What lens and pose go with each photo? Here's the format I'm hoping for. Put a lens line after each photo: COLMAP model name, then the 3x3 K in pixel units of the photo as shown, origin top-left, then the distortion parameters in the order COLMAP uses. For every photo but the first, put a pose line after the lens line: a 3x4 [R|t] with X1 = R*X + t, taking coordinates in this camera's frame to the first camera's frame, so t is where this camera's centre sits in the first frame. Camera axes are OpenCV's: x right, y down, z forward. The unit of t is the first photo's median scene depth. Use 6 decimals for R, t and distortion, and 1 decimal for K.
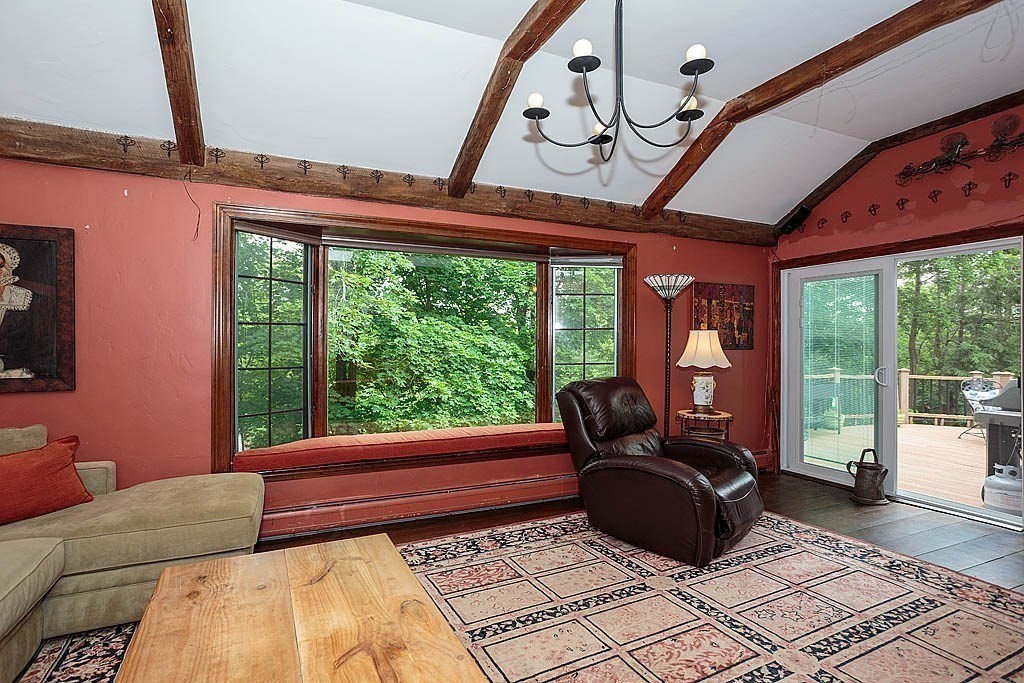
lens RADIAL K [[511.9, 0, 509.3], [0, 511.9, 341.0], [0, 0, 1]] dist [-0.027921, 0.009927]
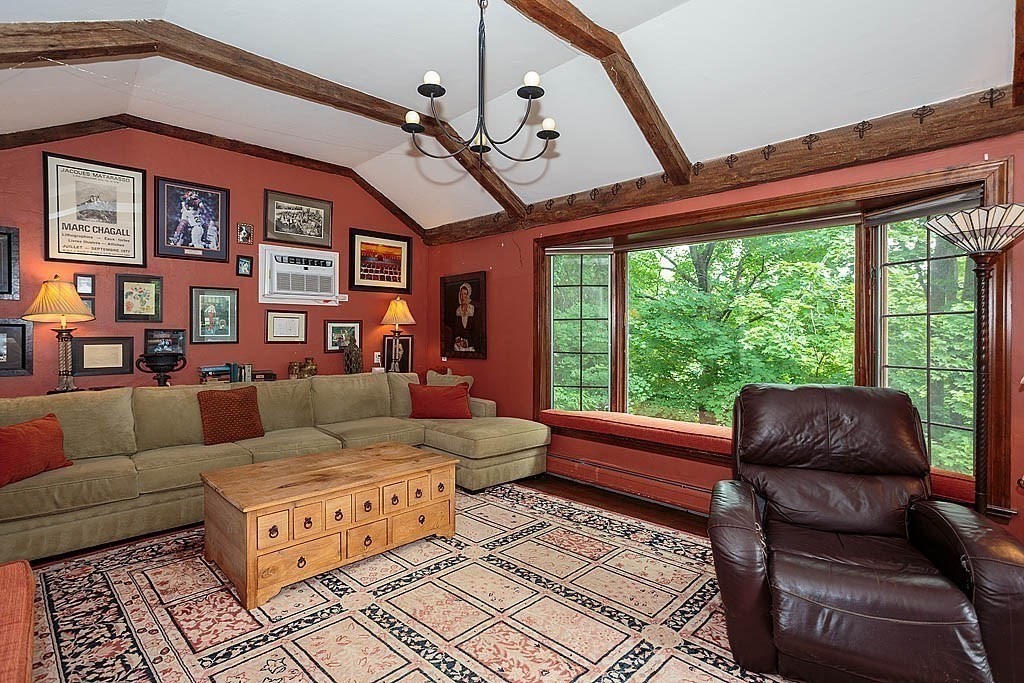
lens RADIAL K [[511.9, 0, 508.8], [0, 511.9, 332.0], [0, 0, 1]] dist [-0.027921, 0.009927]
pose [[0.315505, -0.002809, -0.948920, 0.856314], [-0.003378, 0.999986, -0.004083, 0.006447], [0.948918, 0.004494, 0.315491, 0.461241]]
